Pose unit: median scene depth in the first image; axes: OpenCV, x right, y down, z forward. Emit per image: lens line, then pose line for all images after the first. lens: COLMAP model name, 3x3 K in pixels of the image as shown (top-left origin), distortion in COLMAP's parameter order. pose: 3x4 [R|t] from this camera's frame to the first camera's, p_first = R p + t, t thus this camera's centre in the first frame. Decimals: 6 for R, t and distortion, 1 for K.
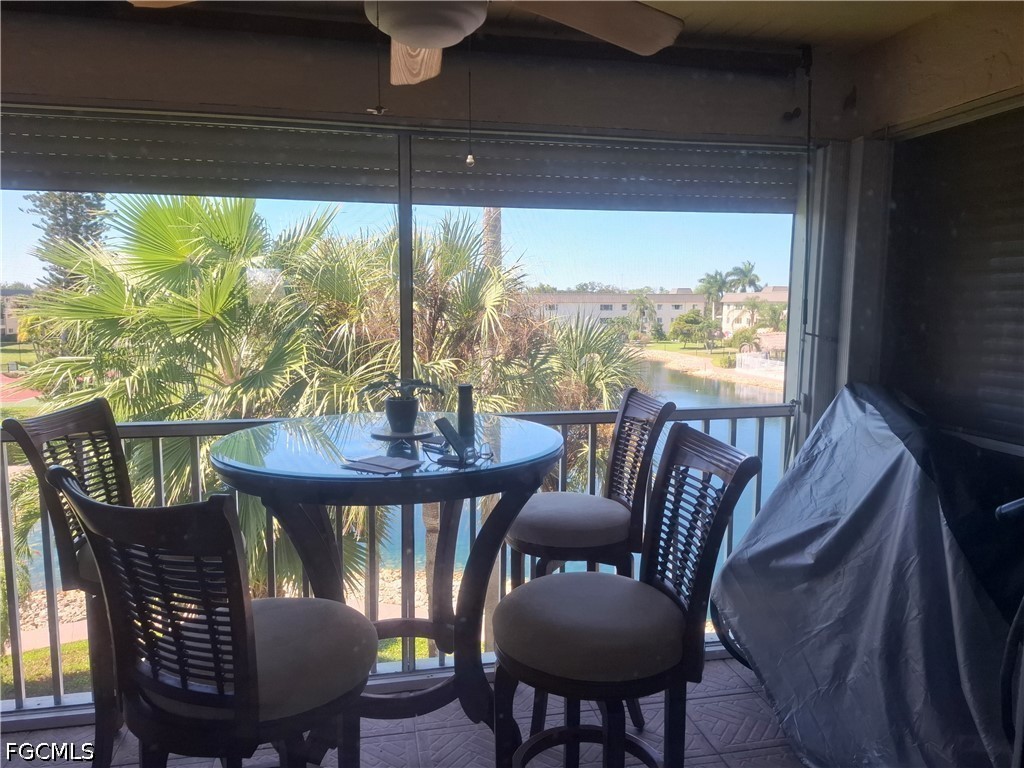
lens RADIAL K [[710.1, 0, 484.3], [0, 710.1, 381.5], [0, 0, 1]] dist [0.054009, -0.045657]
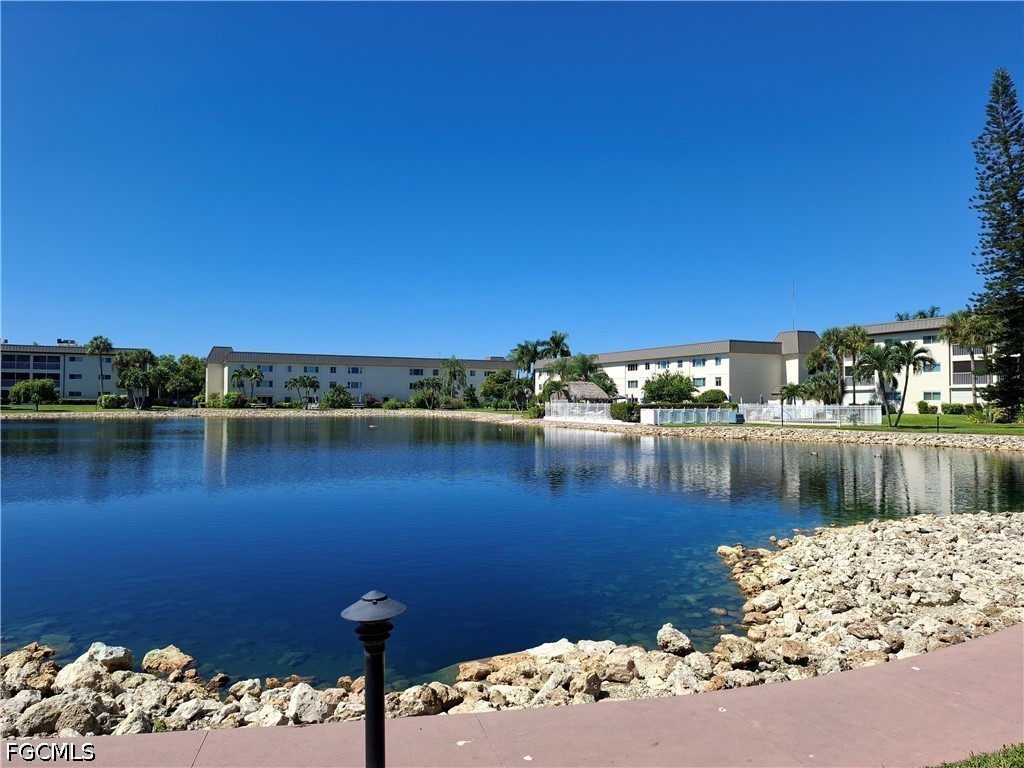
lens RADIAL K [[710.1, 0, 484.3], [0, 710.1, 381.5], [0, 0, 1]] dist [0.054009, -0.045657]
pose [[0.971504, 0.010134, 0.236804, 0.047165], [0.021623, 0.991130, -0.131124, 0.040668], [-0.236033, 0.132508, 0.962668, 0.106436]]
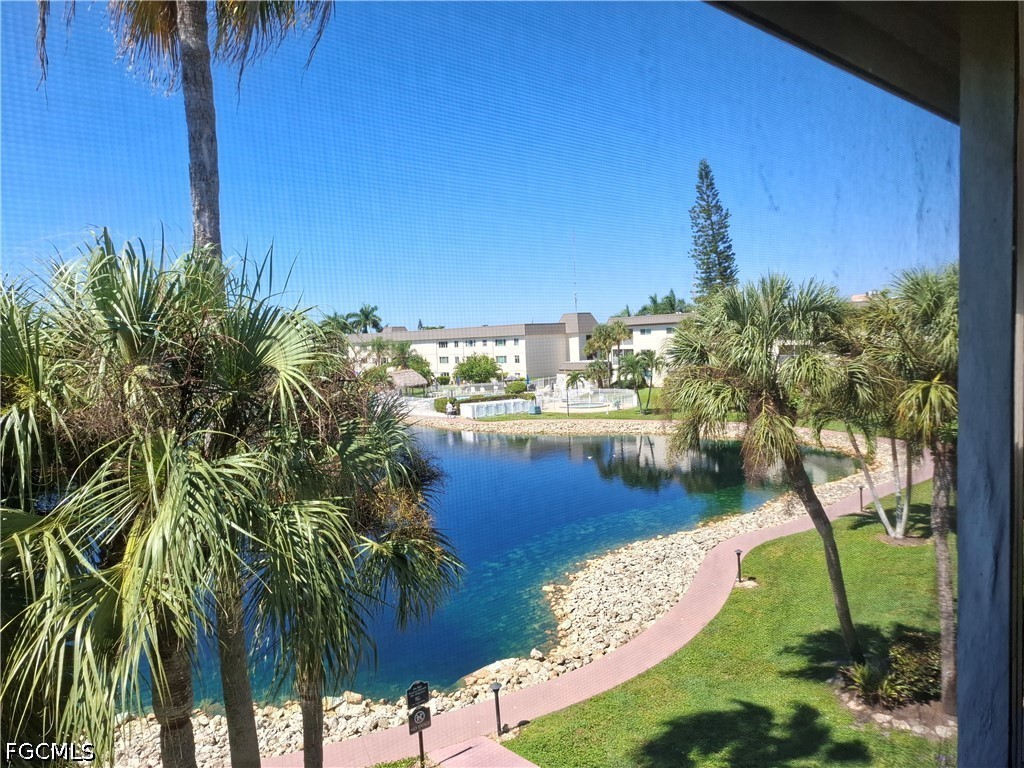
lens RADIAL K [[714.3, 0, 512.0], [0, 714.3, 384.0], [0, 0, 1]] dist [0.069413, -0.118711]
pose [[0.848308, -0.068038, 0.525113, -0.010324], [0.097002, 0.994896, -0.027797, -0.003207], [-0.520542, 0.074517, 0.850578, 0.020973]]
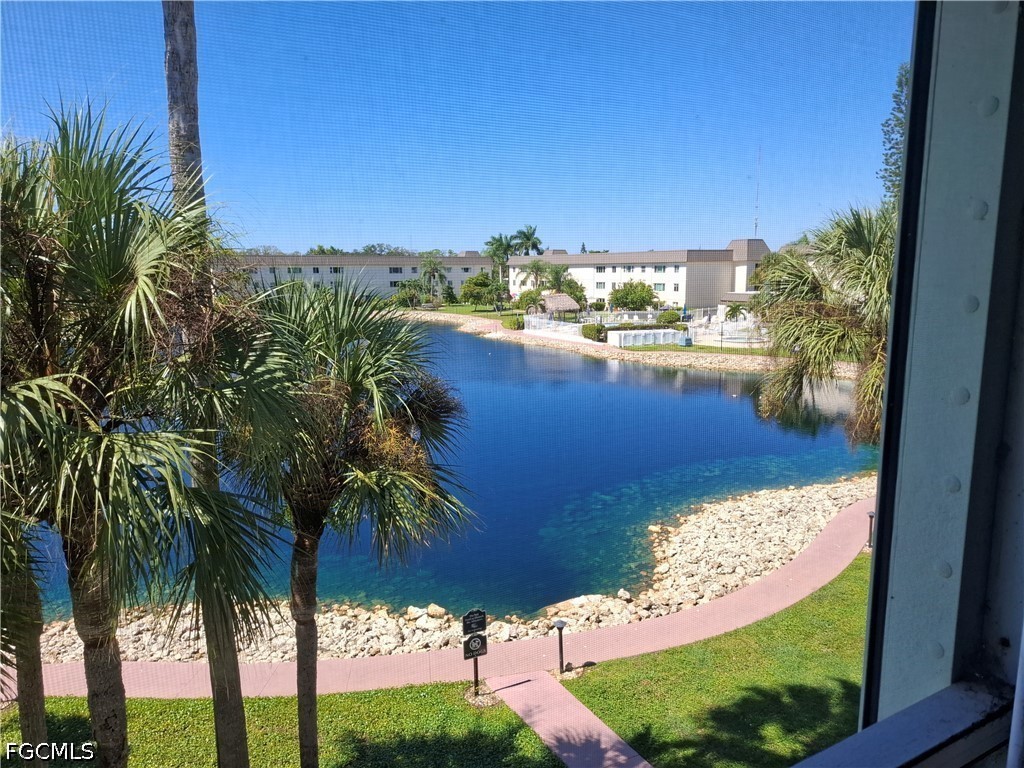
lens RADIAL K [[712.8, 0, 512.0], [0, 712.8, 384.0], [0, 0, 1]] dist [0.055542, -0.049520]
pose [[0.947368, -0.056410, 0.315139, 0.006012], [0.039218, 0.997389, 0.060634, -0.002727], [-0.317736, -0.045084, 0.947107, 0.022724]]
